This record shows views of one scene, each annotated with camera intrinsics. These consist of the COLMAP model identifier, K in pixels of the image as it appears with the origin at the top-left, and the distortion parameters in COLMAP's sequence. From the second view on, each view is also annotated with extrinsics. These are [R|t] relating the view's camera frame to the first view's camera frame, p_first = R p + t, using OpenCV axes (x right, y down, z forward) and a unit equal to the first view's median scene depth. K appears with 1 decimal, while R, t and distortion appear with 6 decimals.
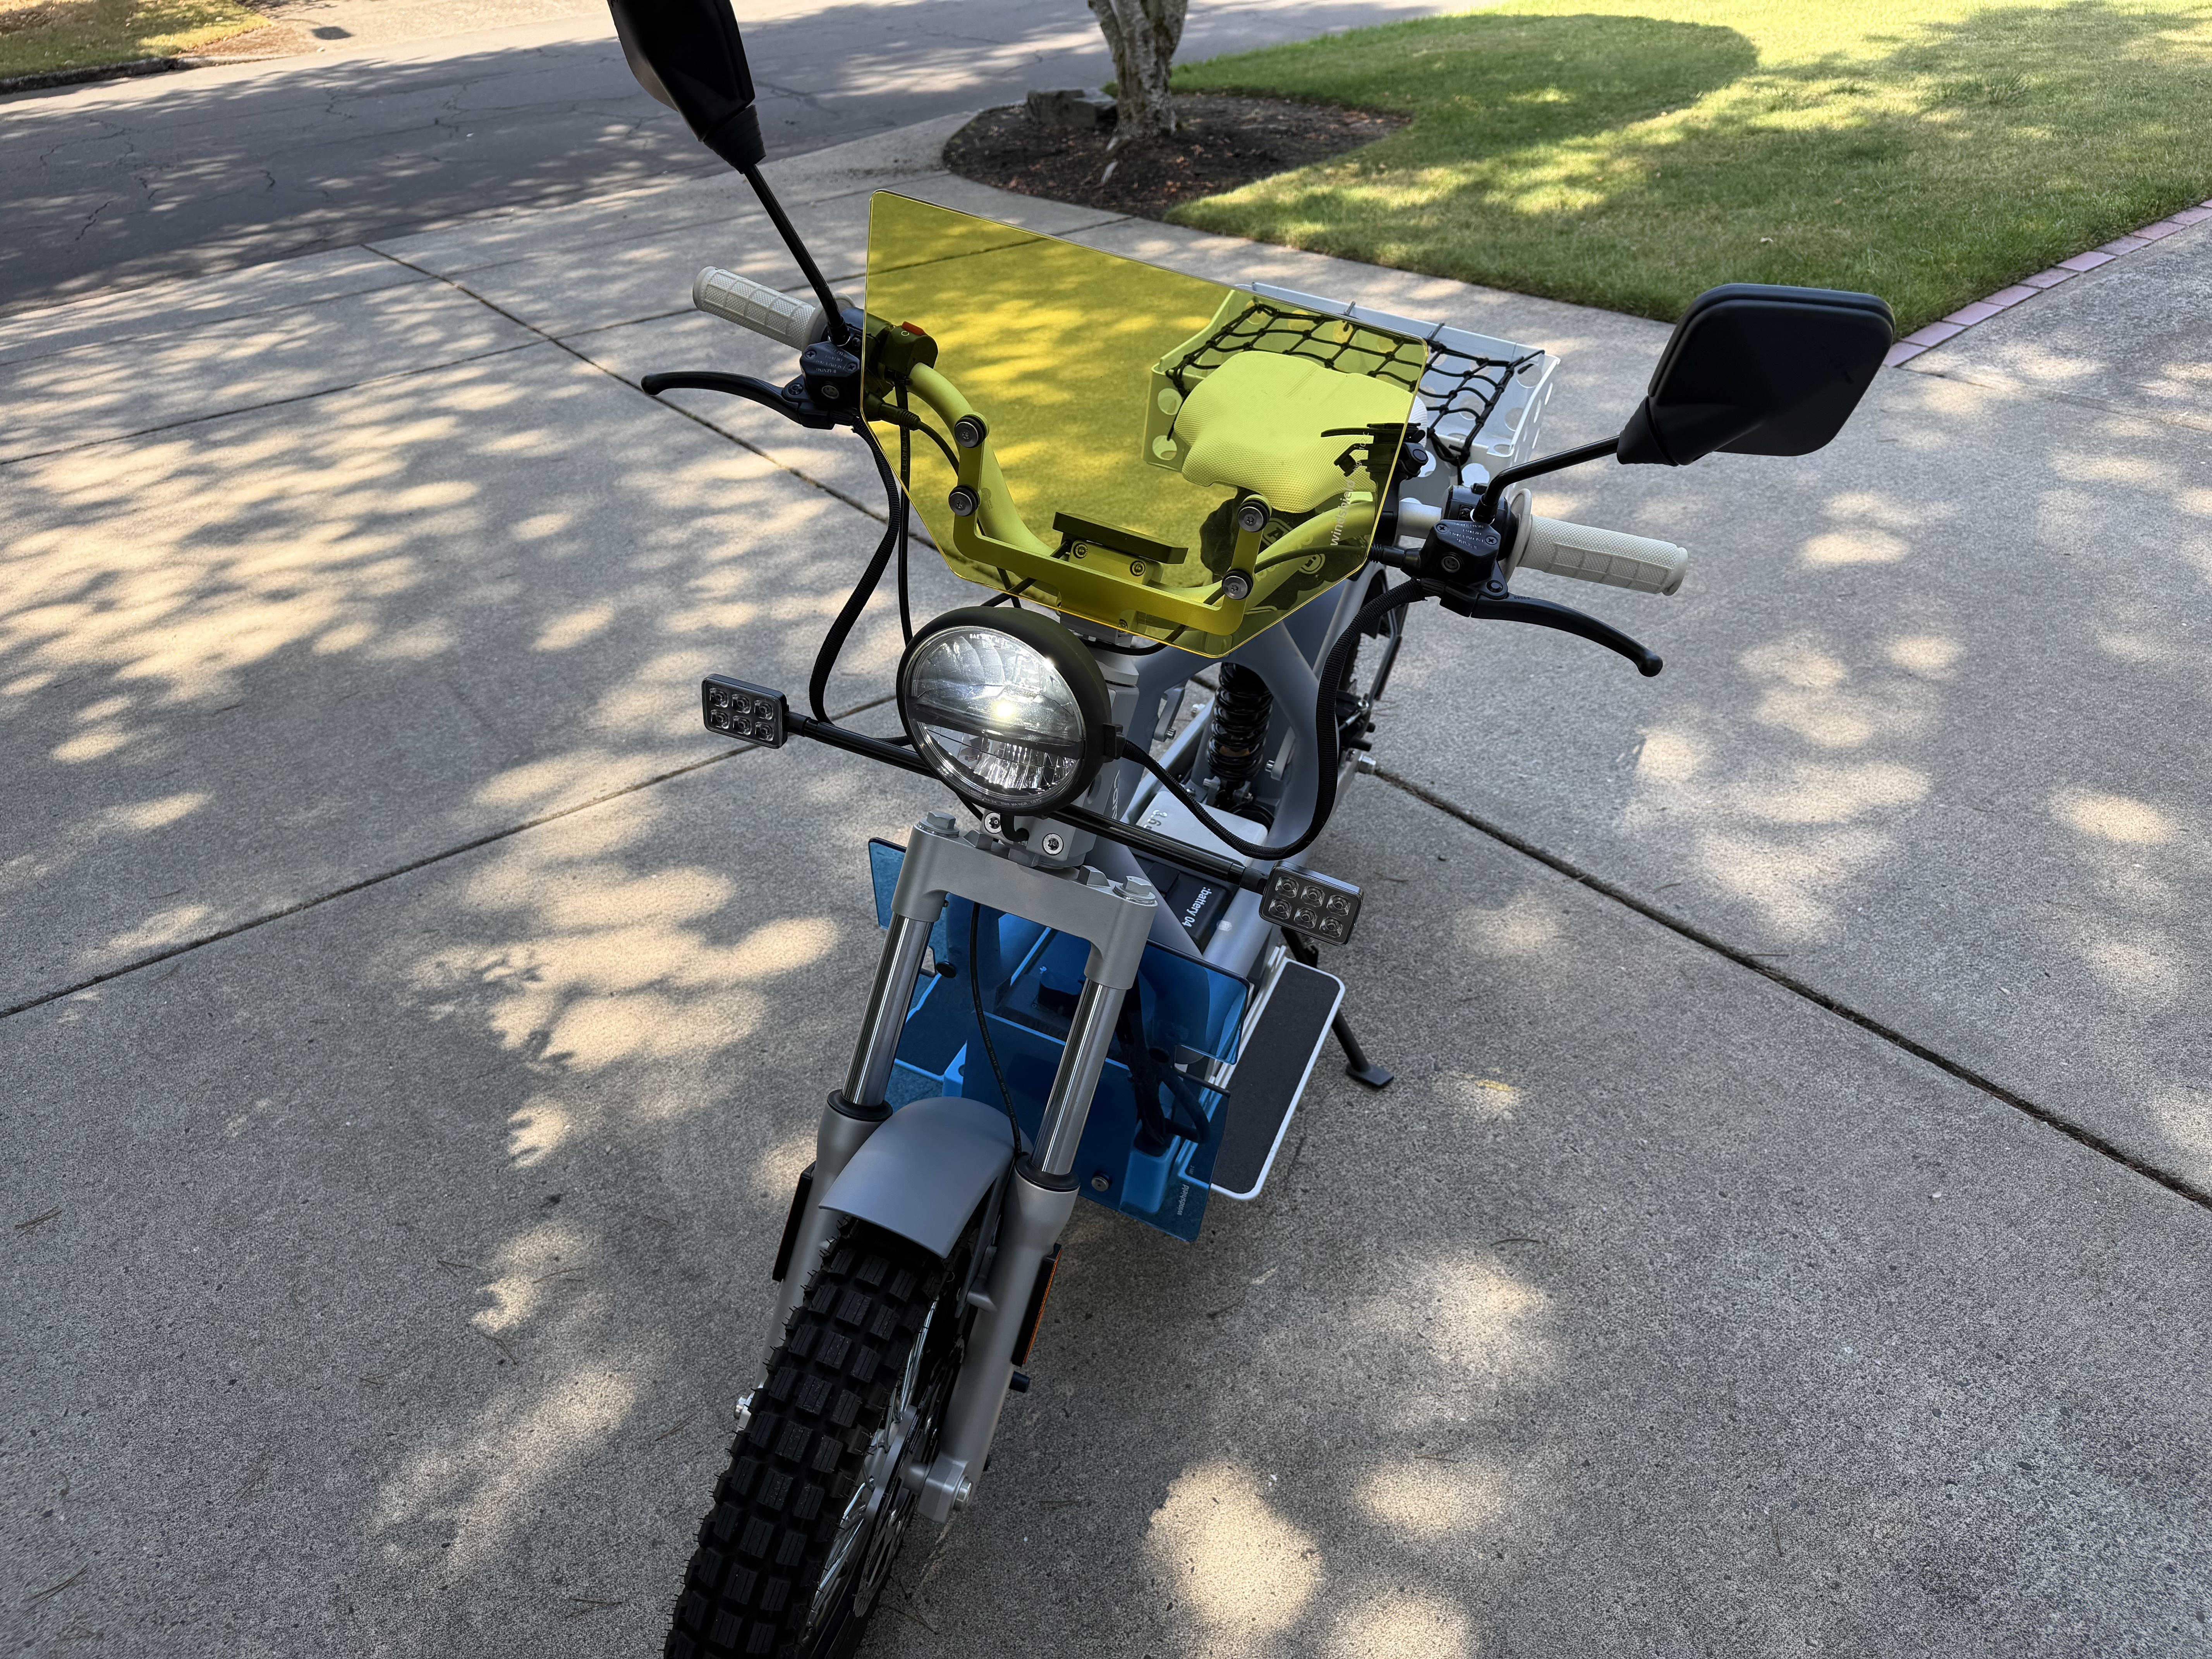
lens RADIAL K [[1563.8, 0, 1093.1], [0, 1563.8, 823.4], [0, 0, 1]] dist [0.010741, -0.025489]
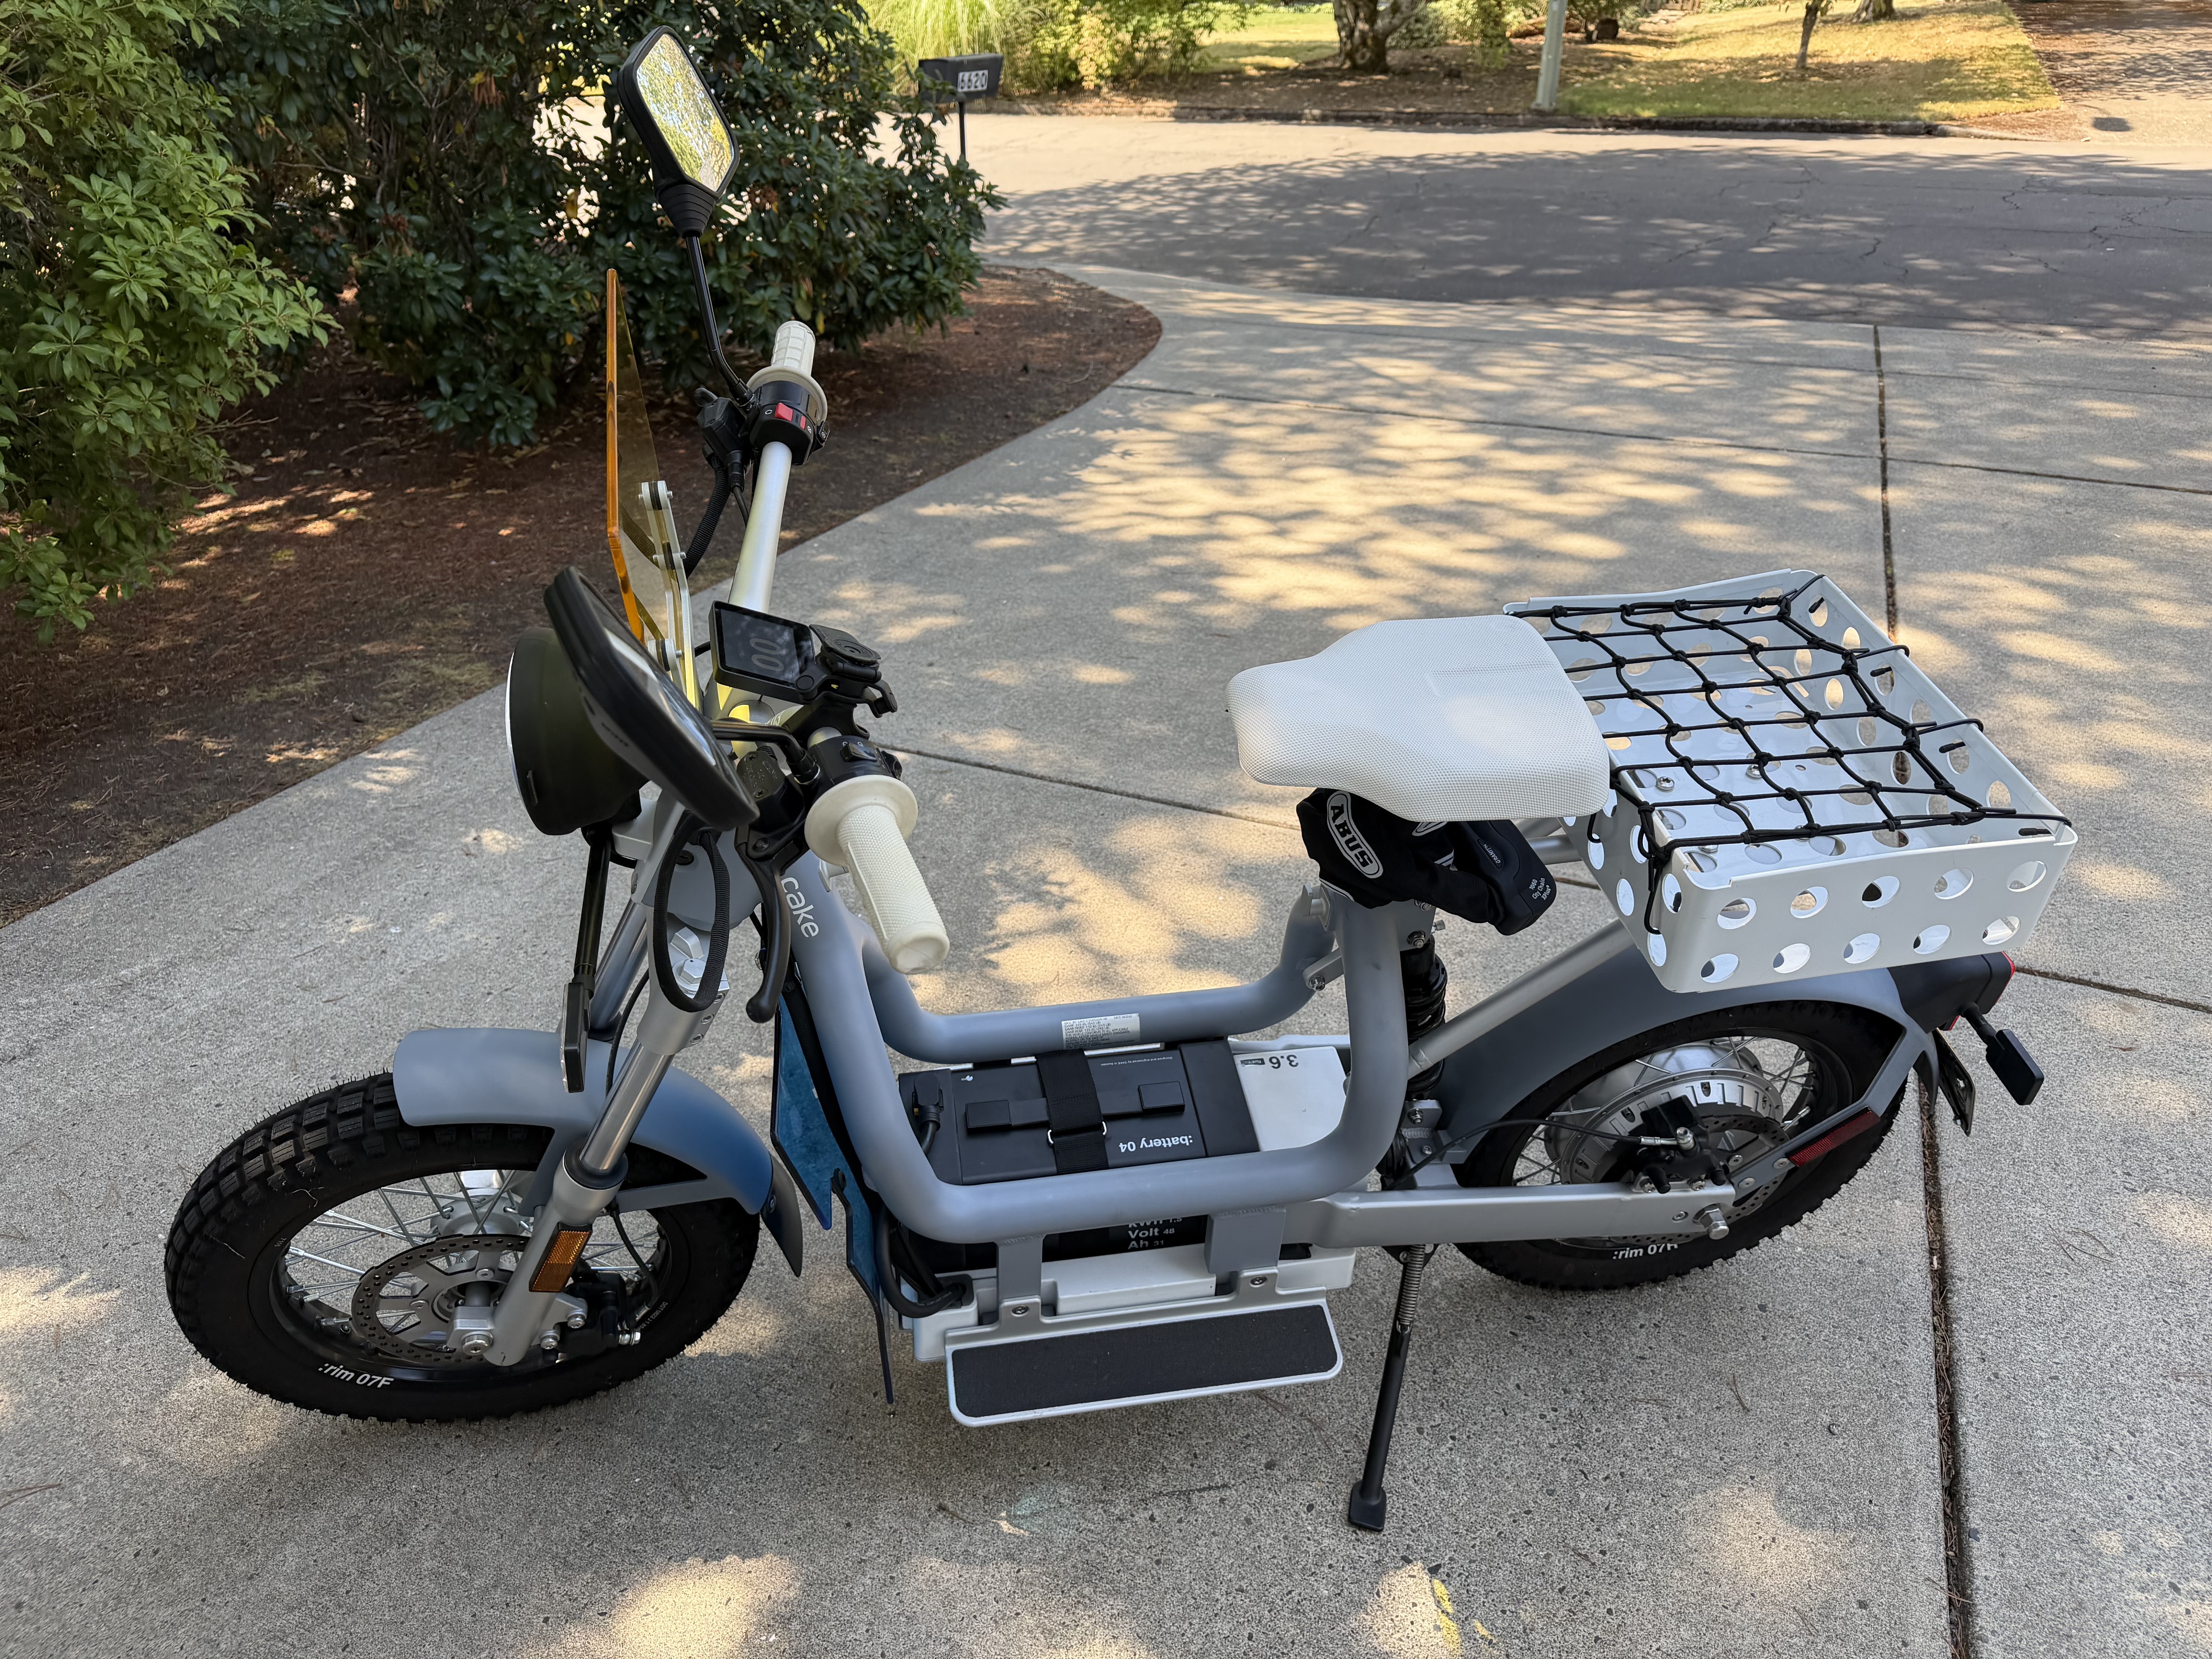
lens RADIAL K [[1592.8, 0, 1102.7], [0, 1592.8, 839.0], [0, 0, 1]] dist [-0.026003, 0.002109]
pose [[0.505722, 0.459605, -0.730075, 0.260989], [-0.480886, 0.852782, 0.203744, -0.107679], [0.716236, 0.248045, 0.652288, 0.150903]]
